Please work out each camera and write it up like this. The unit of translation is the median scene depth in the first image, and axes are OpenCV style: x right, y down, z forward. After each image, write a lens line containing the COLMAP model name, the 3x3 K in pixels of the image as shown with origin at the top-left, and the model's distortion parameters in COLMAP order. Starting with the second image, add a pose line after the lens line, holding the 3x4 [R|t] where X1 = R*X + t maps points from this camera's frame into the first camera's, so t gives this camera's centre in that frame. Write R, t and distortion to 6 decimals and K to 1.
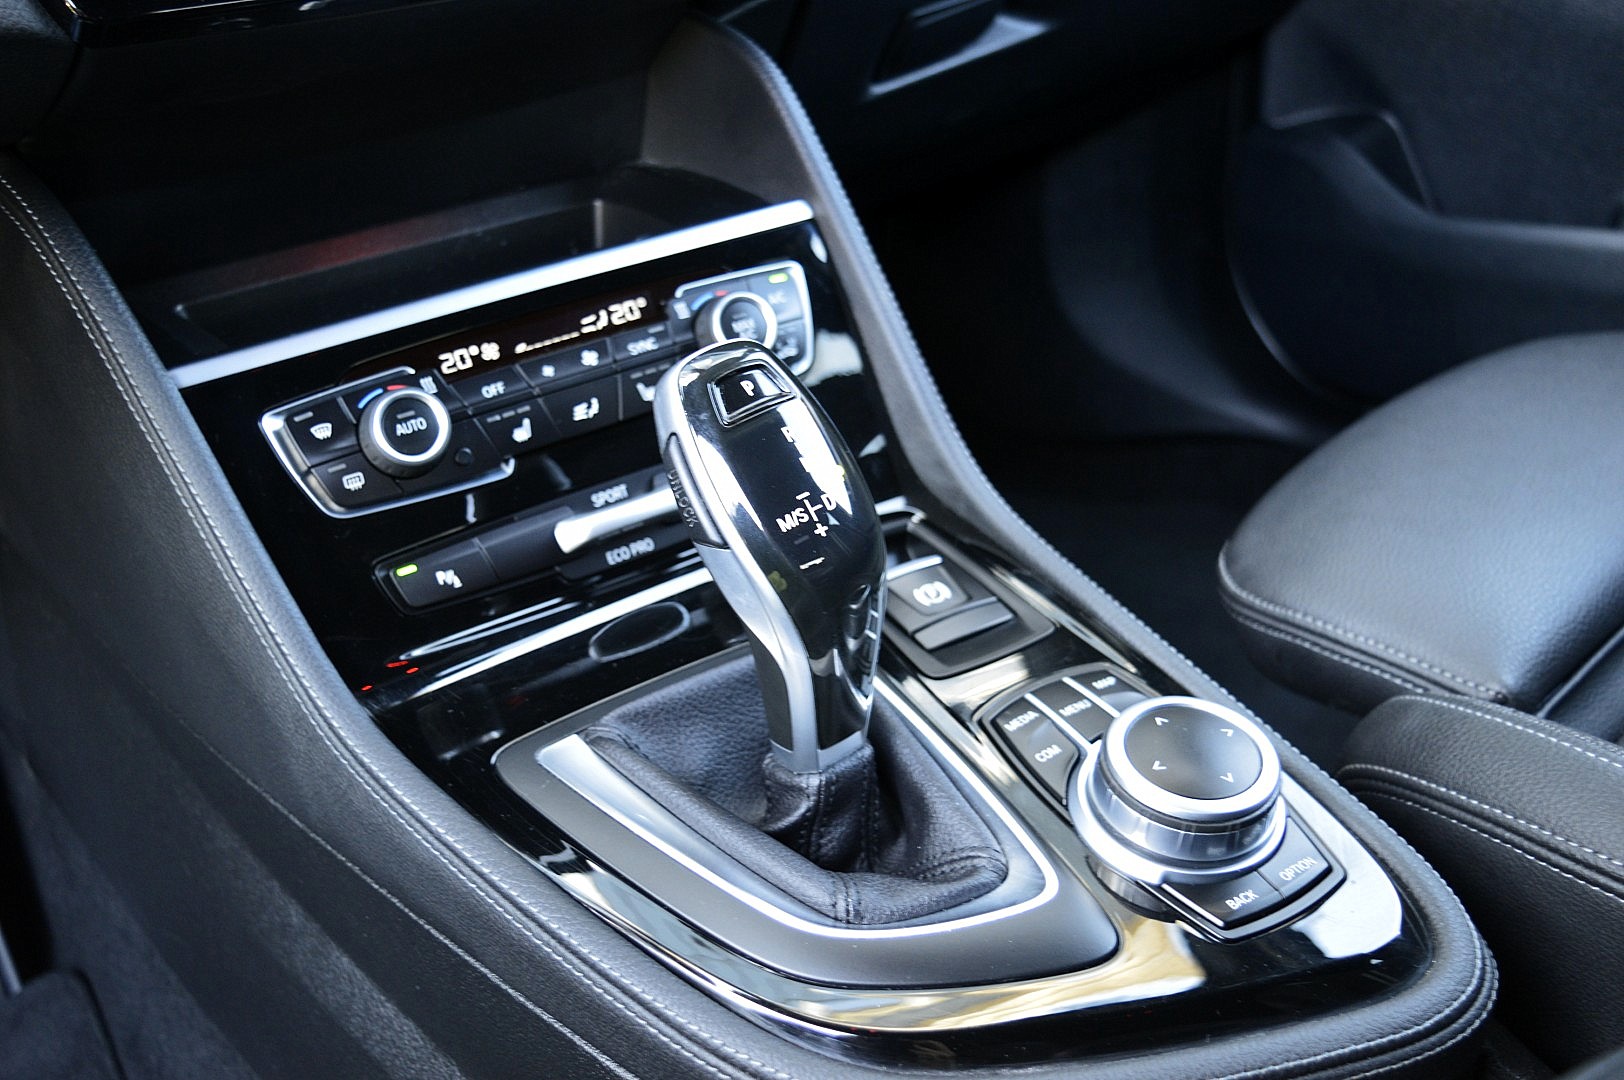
lens RADIAL K [[1772.2, 0, 810.1], [0, 1772.2, 539.0], [0, 0, 1]] dist [-0.037361, 0.000000]
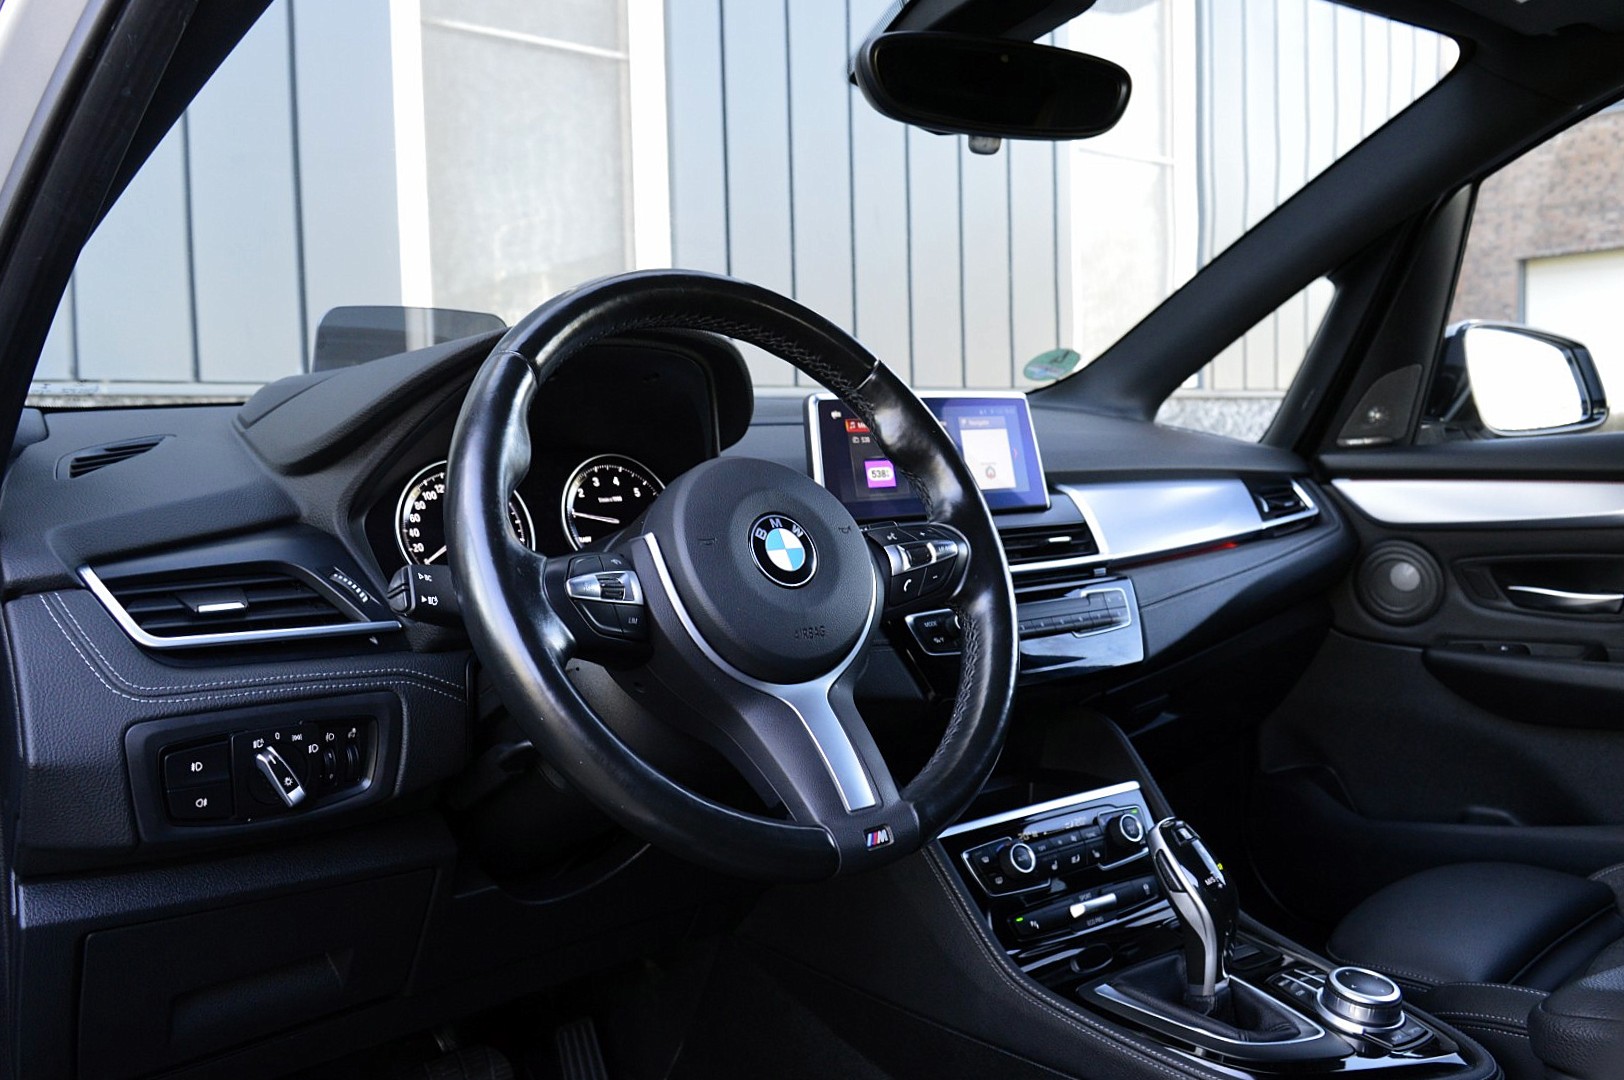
lens RADIAL K [[1338.2, 0, 817.5], [0, 1338.2, 537.9], [0, 0, 1]] dist [-0.007225, -0.001161]
pose [[0.999748, 0.020519, 0.009119, -0.536196], [-0.014877, 0.909496, -0.415447, 0.310408], [-0.016818, 0.415206, 0.909572, -0.888518]]
